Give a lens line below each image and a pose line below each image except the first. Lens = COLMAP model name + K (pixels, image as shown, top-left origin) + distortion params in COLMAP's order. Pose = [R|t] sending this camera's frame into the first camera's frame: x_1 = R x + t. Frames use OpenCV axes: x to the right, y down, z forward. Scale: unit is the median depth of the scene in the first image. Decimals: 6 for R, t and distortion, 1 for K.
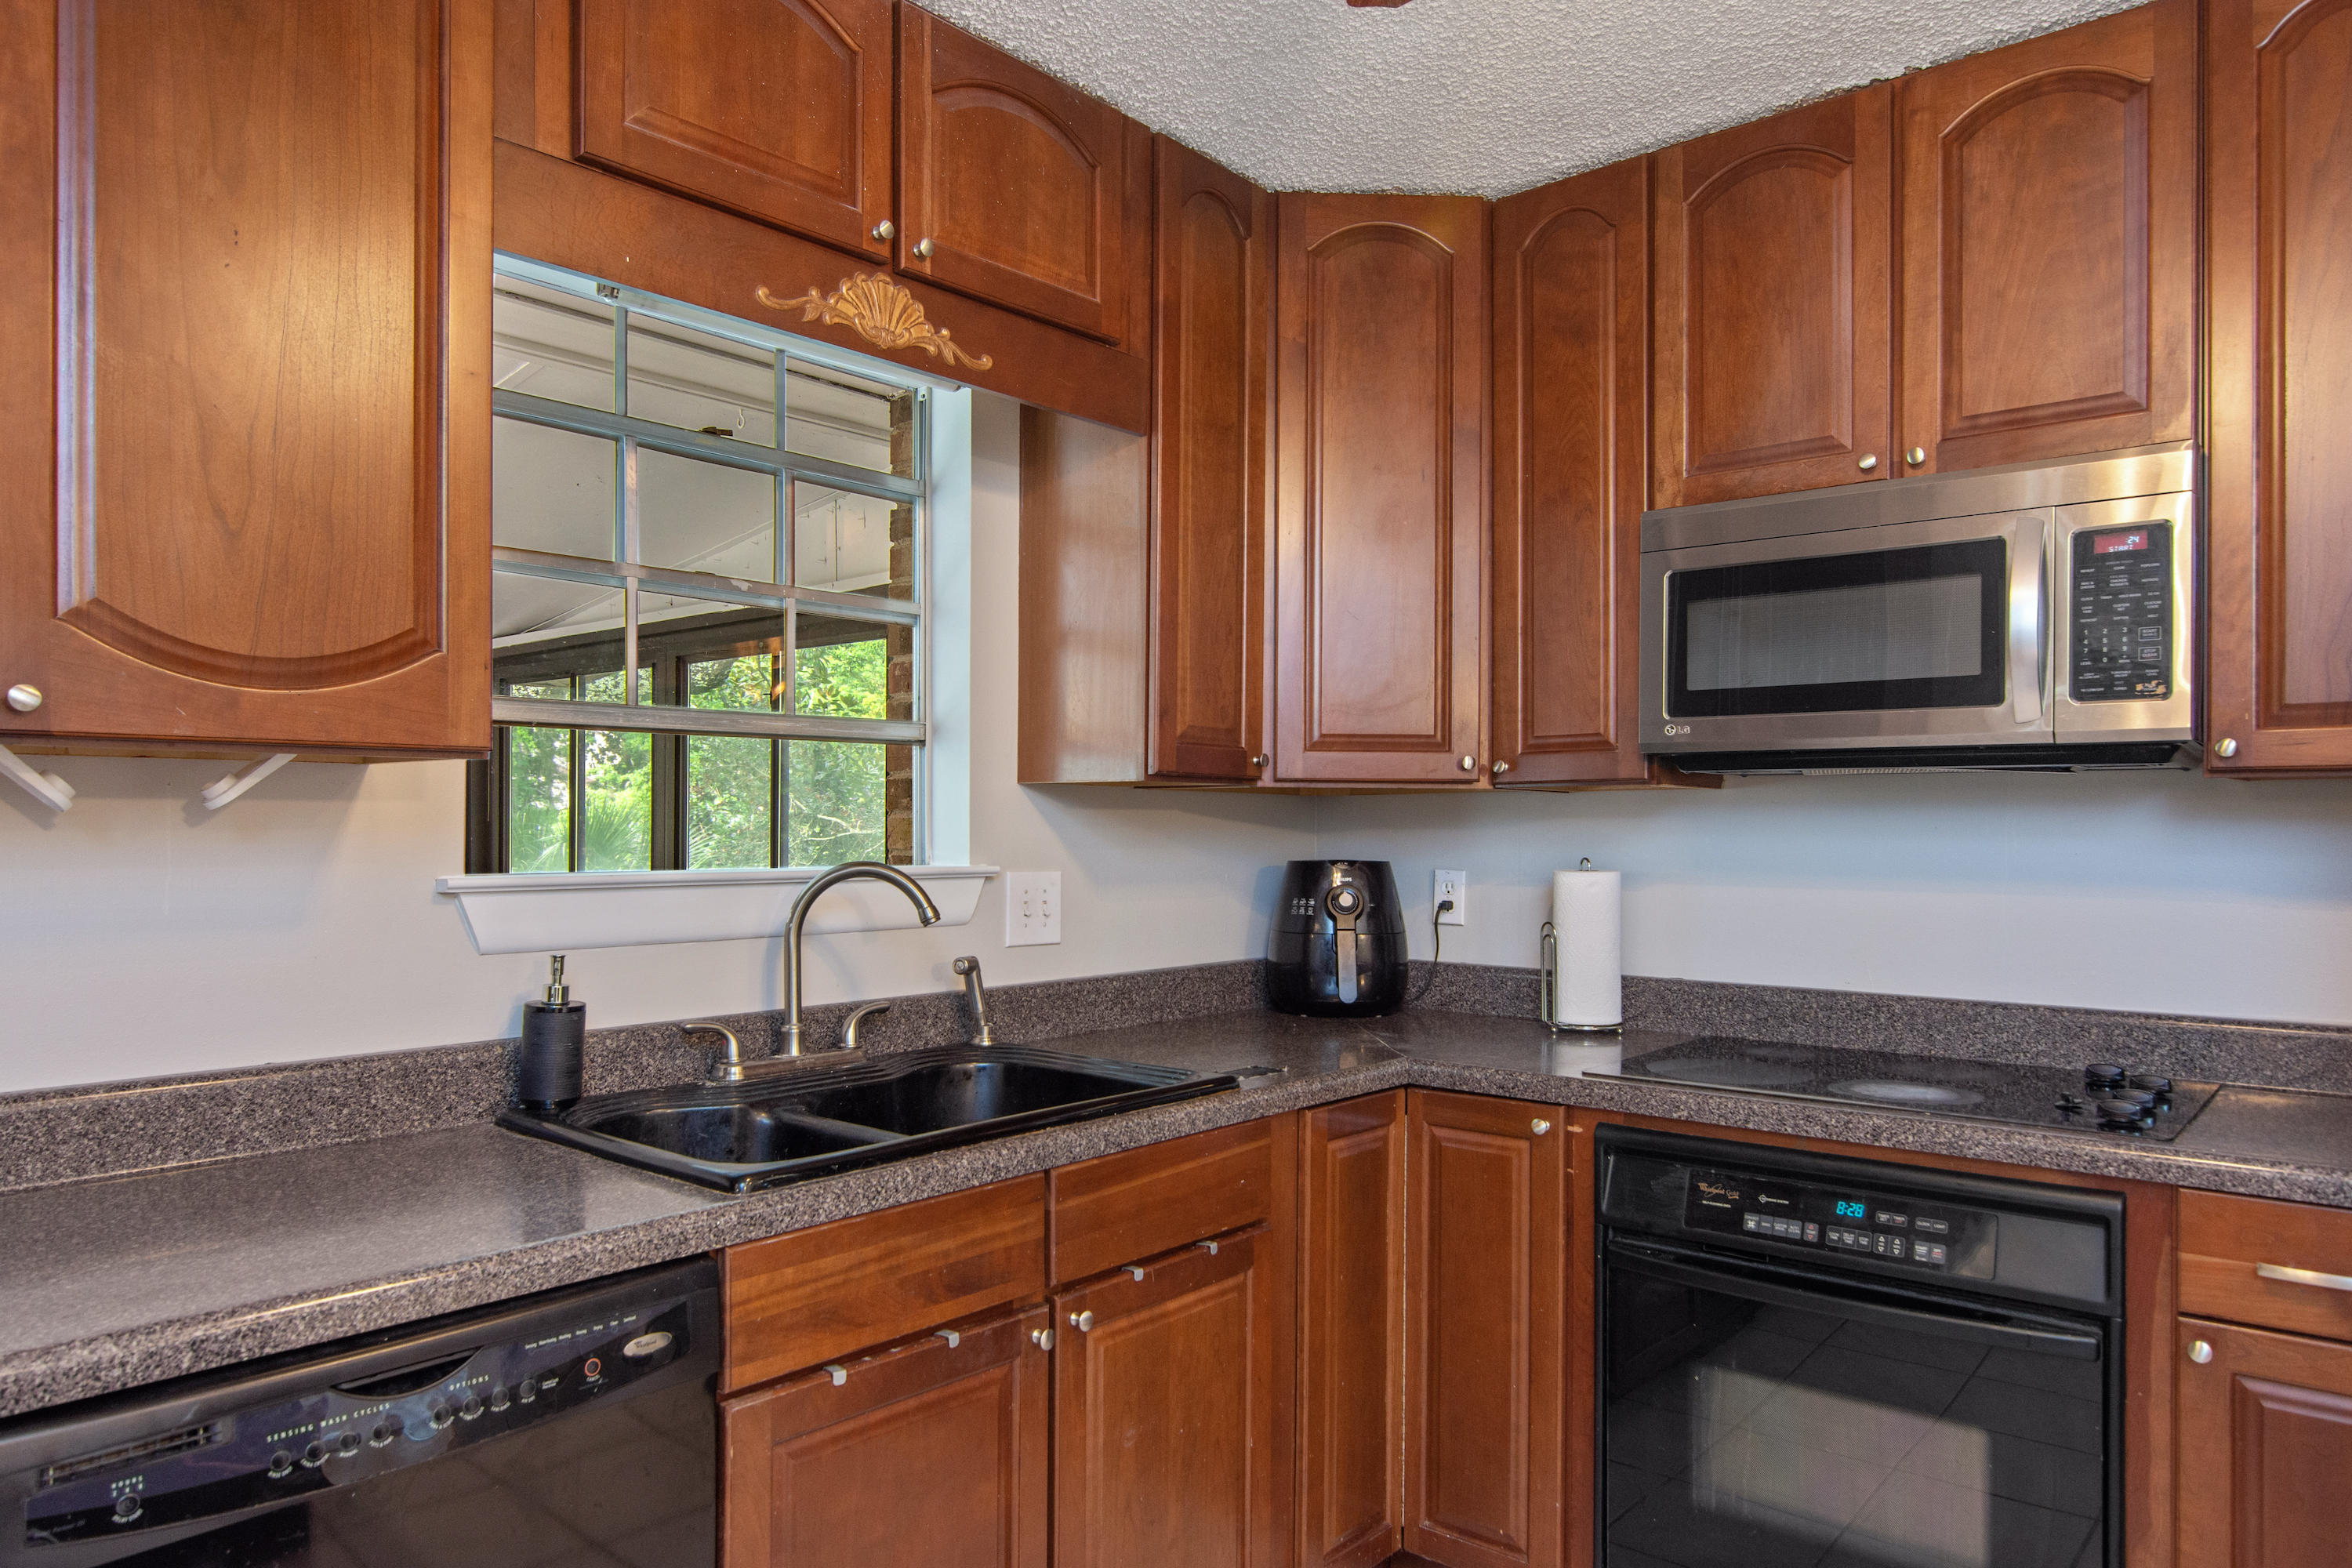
lens RADIAL K [[1494.7, 0, 1176.6], [0, 1494.7, 828.8], [0, 0, 1]] dist [-0.005446, -0.002463]
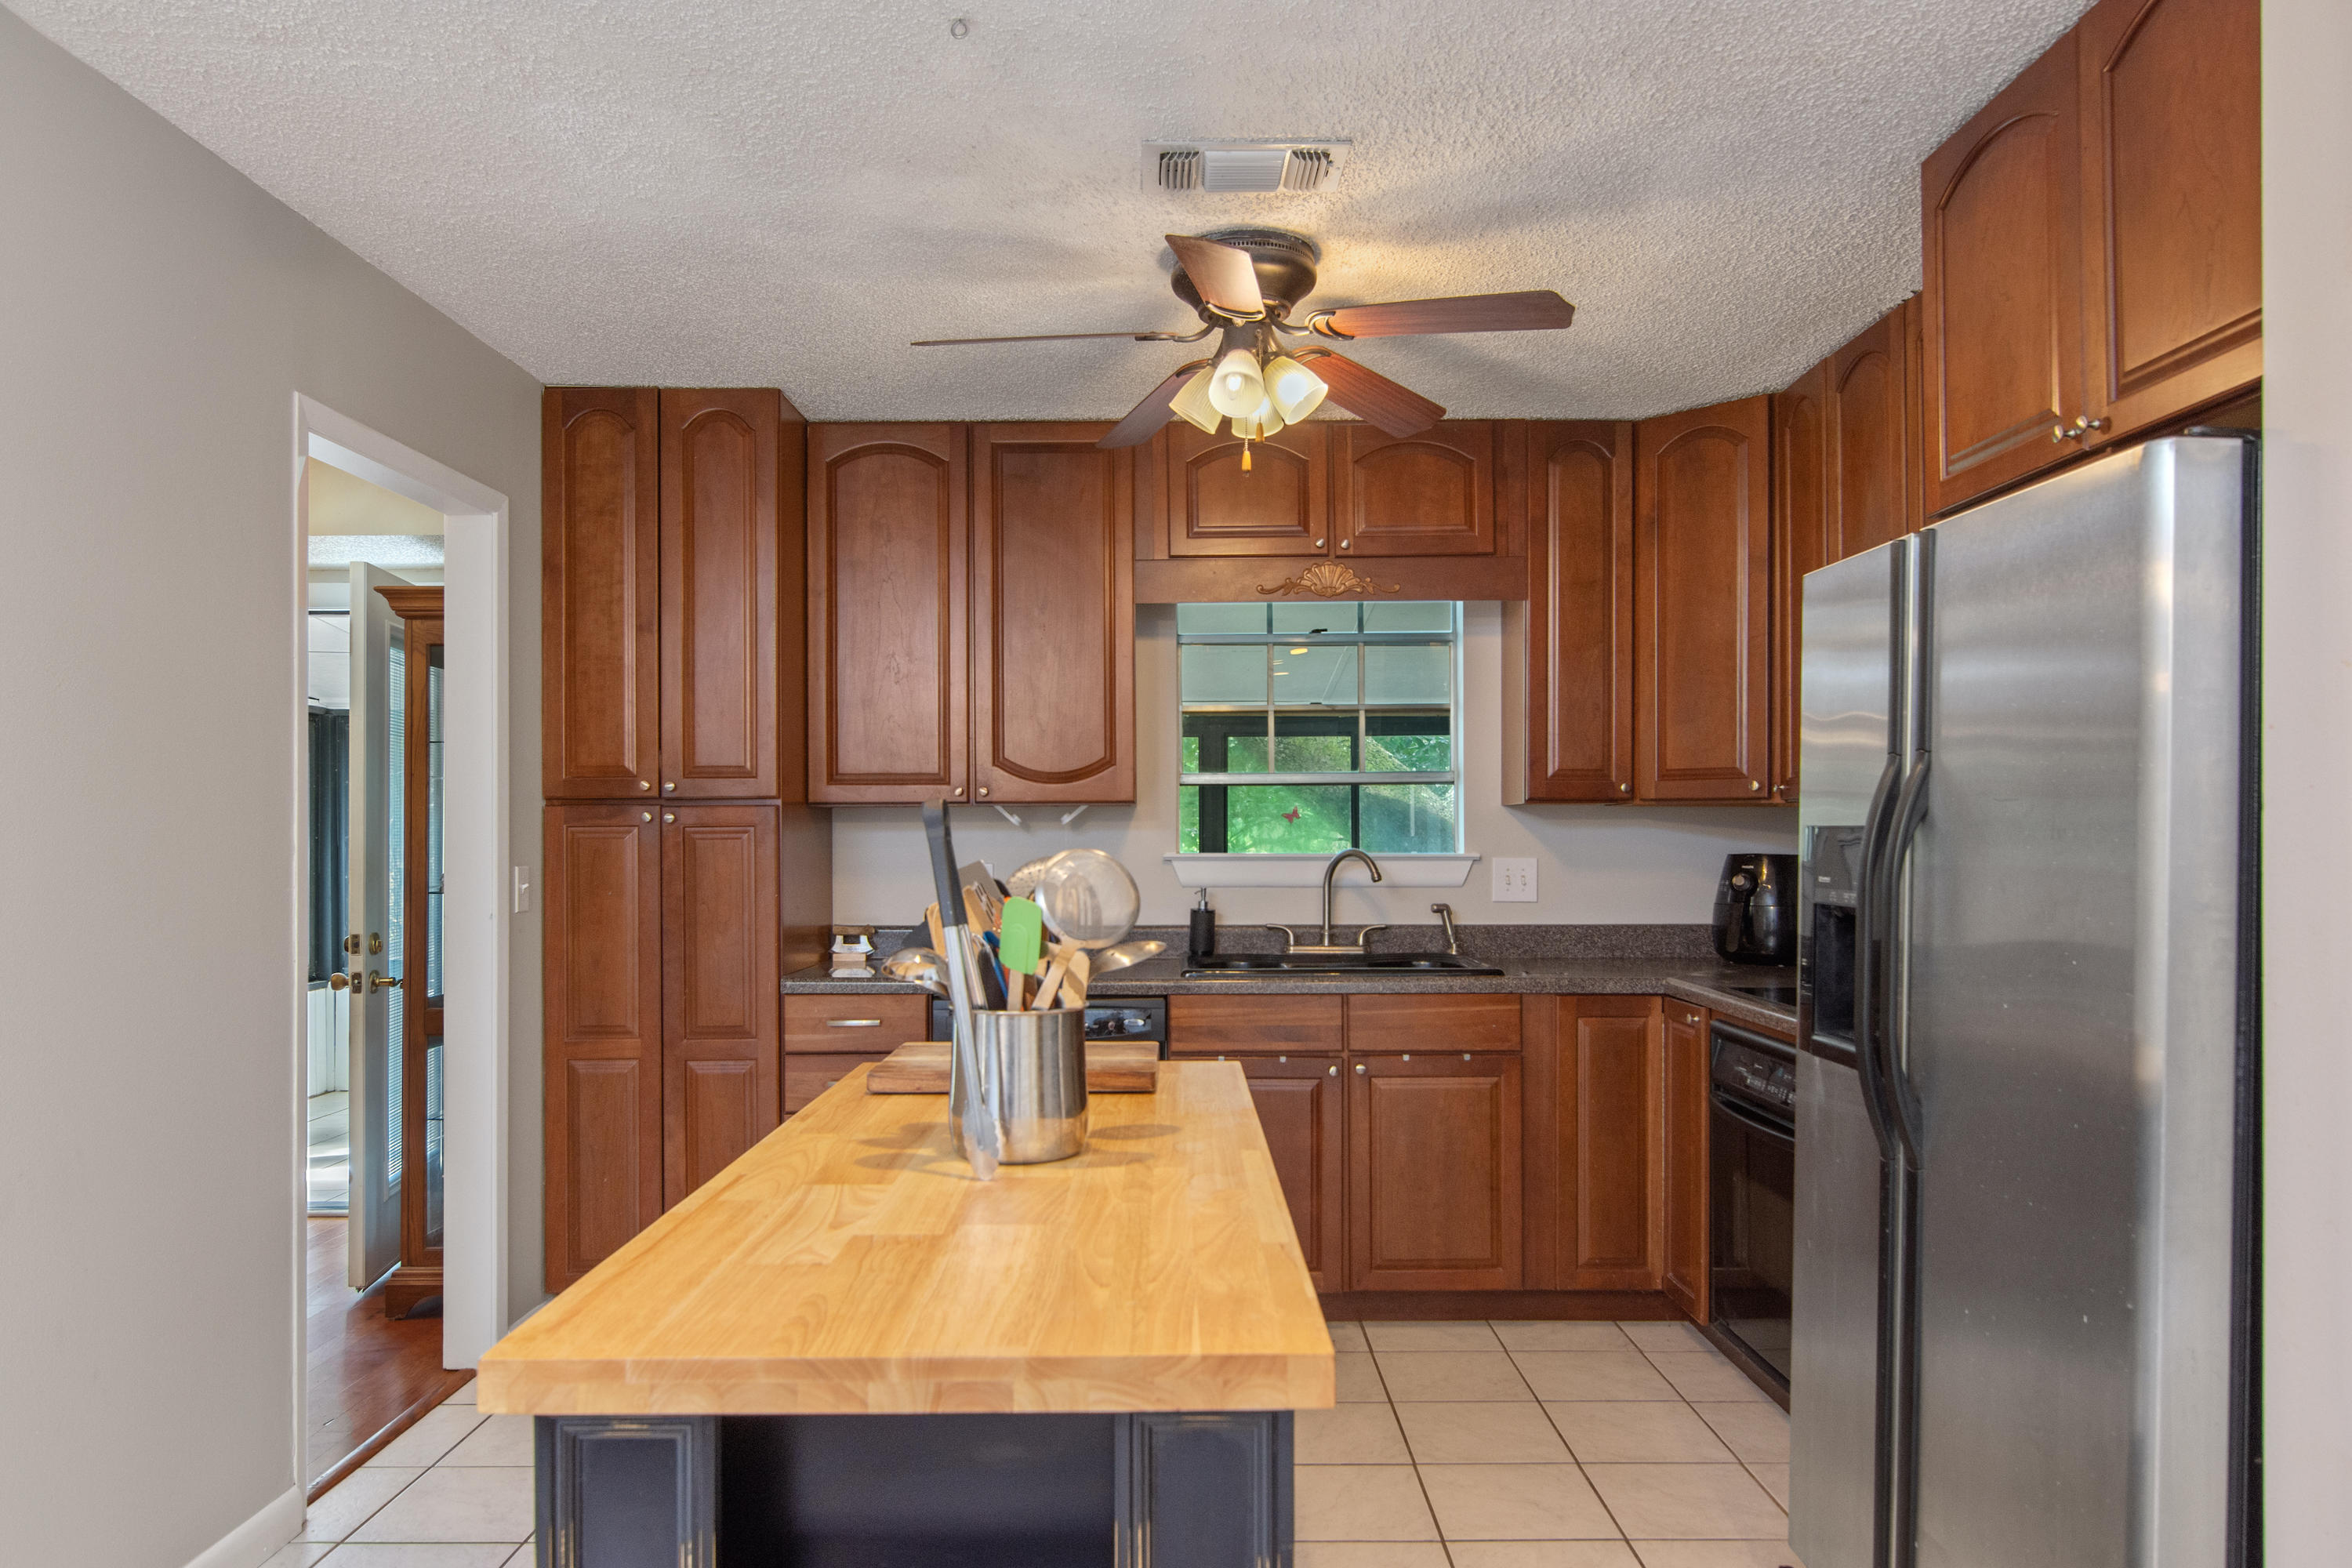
lens RADIAL K [[1494.7, 0, 1176.6], [0, 1494.7, 828.8], [0, 0, 1]] dist [-0.005446, -0.002463]
pose [[0.659520, -0.006697, -0.751657, 1.083125], [0.002302, 0.999974, -0.006889, 0.007998], [0.751683, 0.002813, 0.659518, -0.454162]]
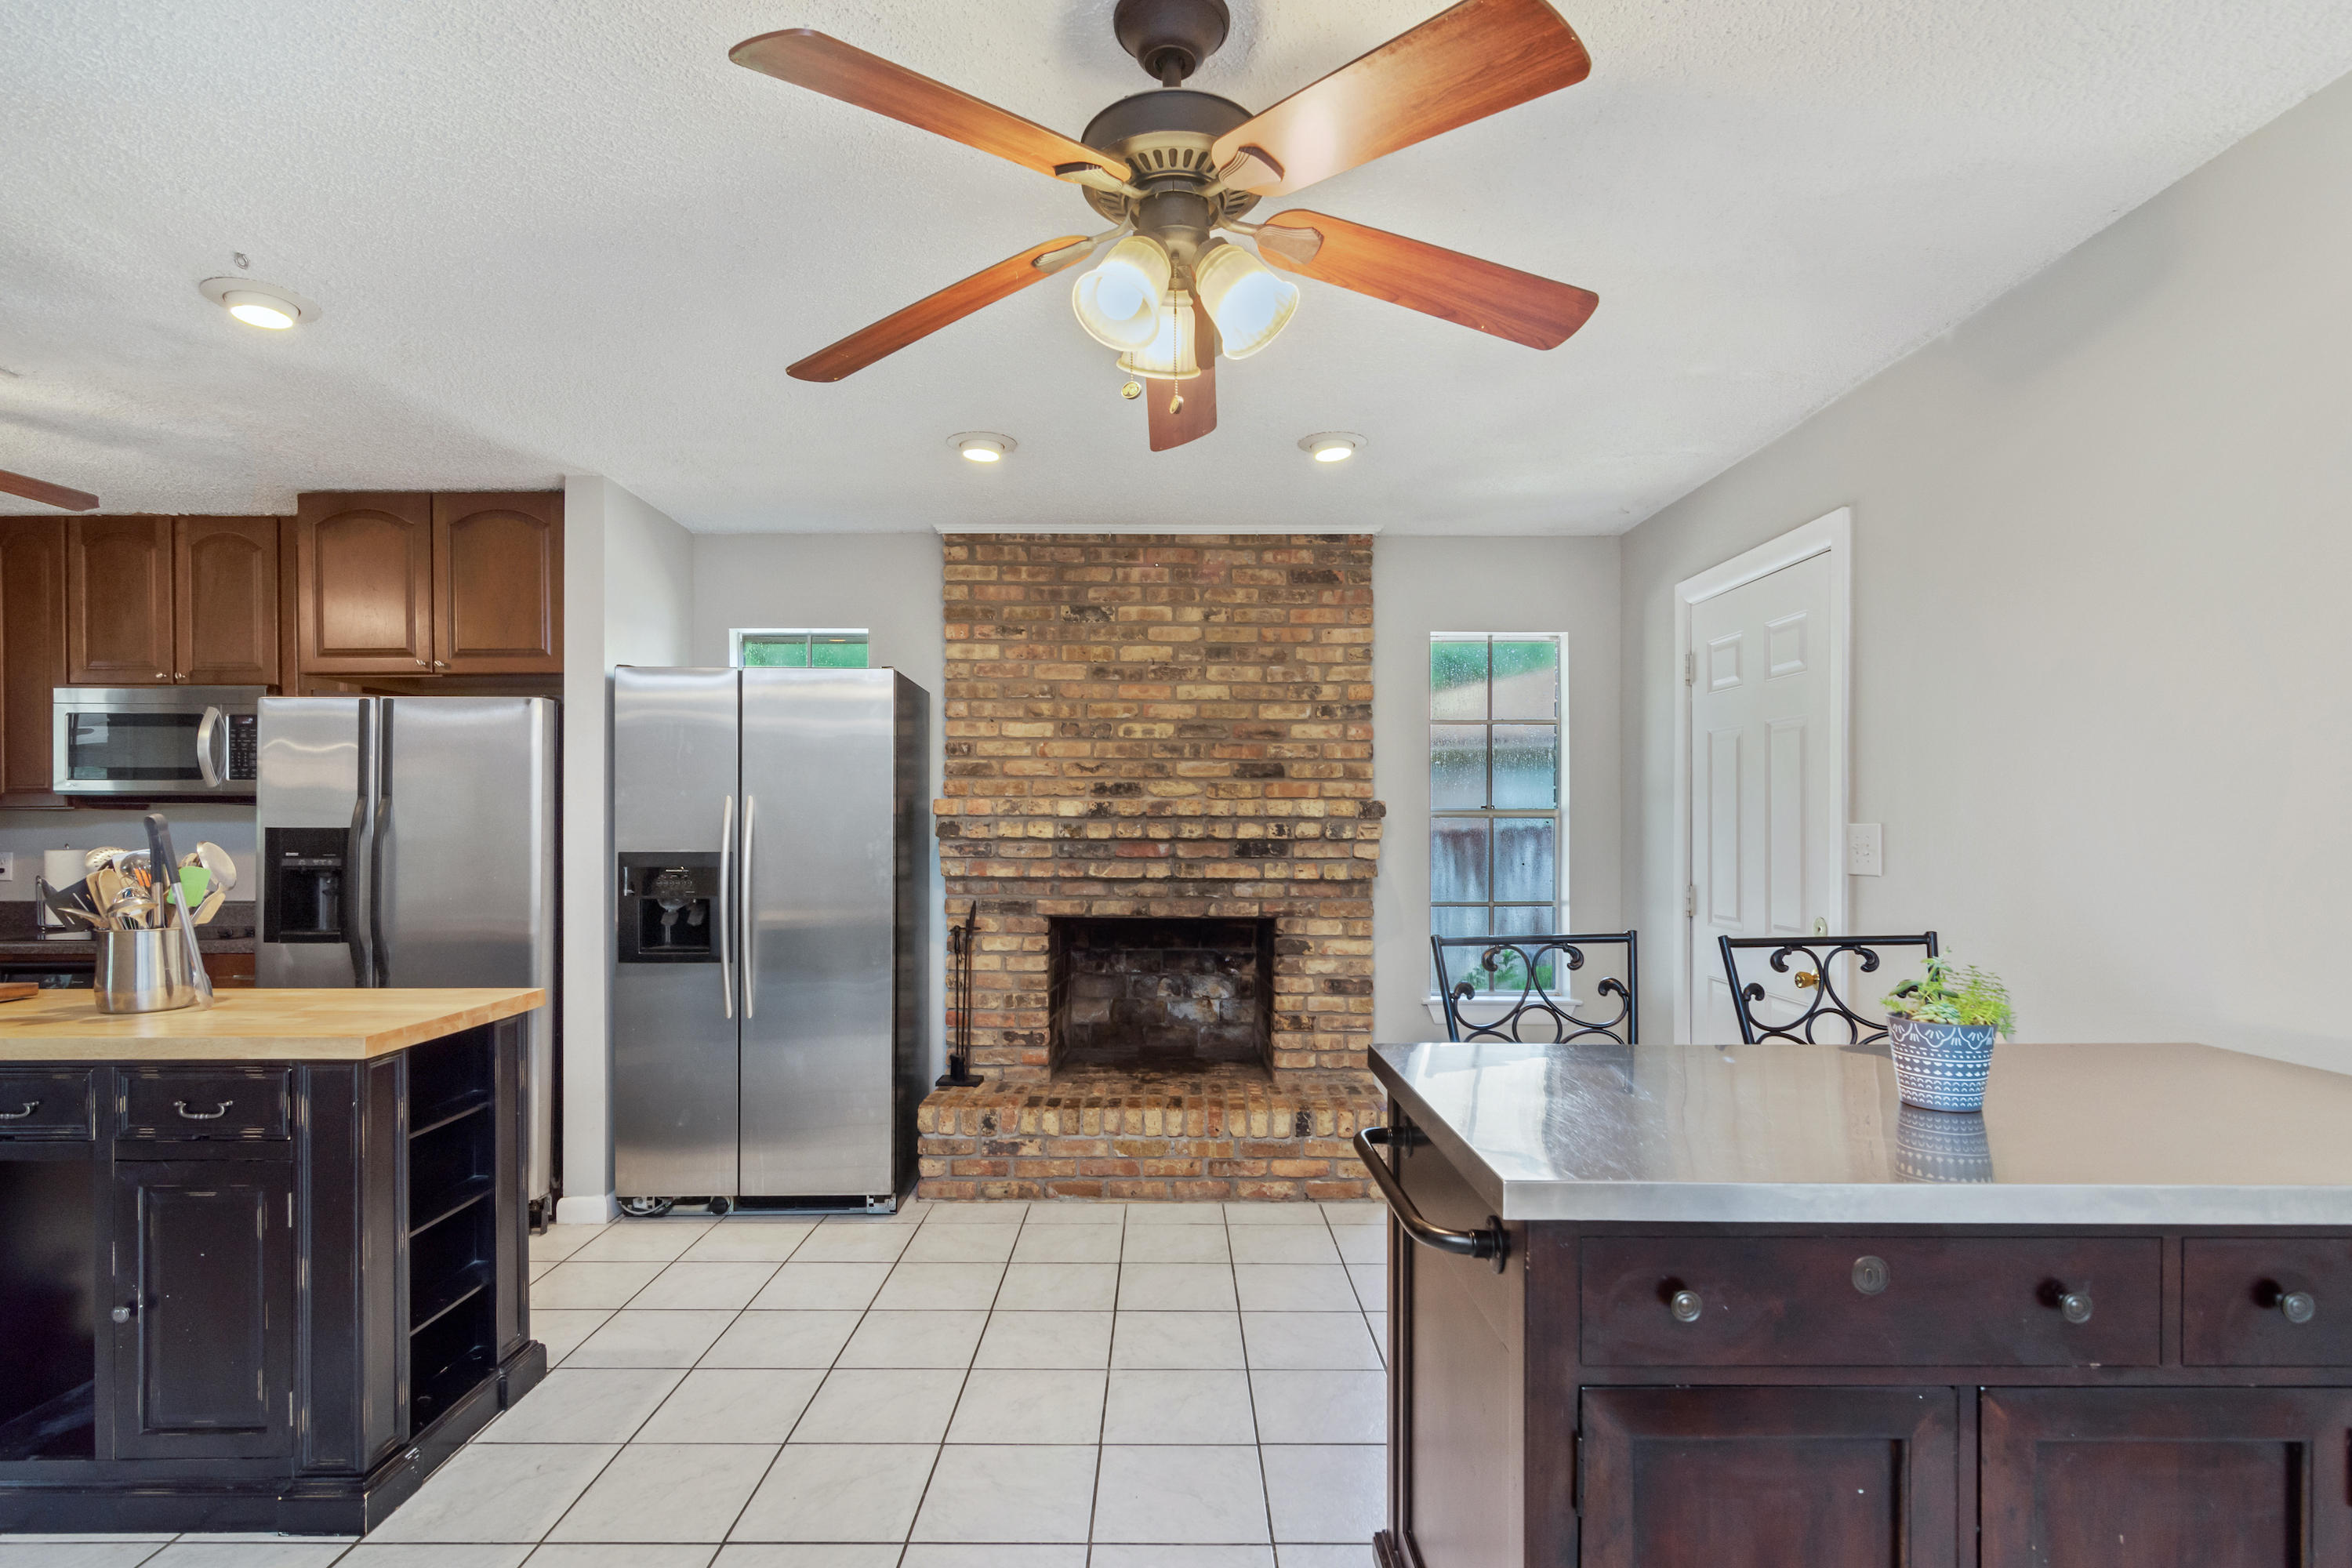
lens RADIAL K [[1145.2, 0, 1173.7], [0, 1145.2, 825.8], [0, 0, 1]] dist [-0.001083, 0.000519]
pose [[0.753943, -0.007916, 0.656892, 0.482048], [0.008406, 0.999962, 0.002403, 0.003878], [-0.656886, 0.003710, 0.753980, -1.441077]]
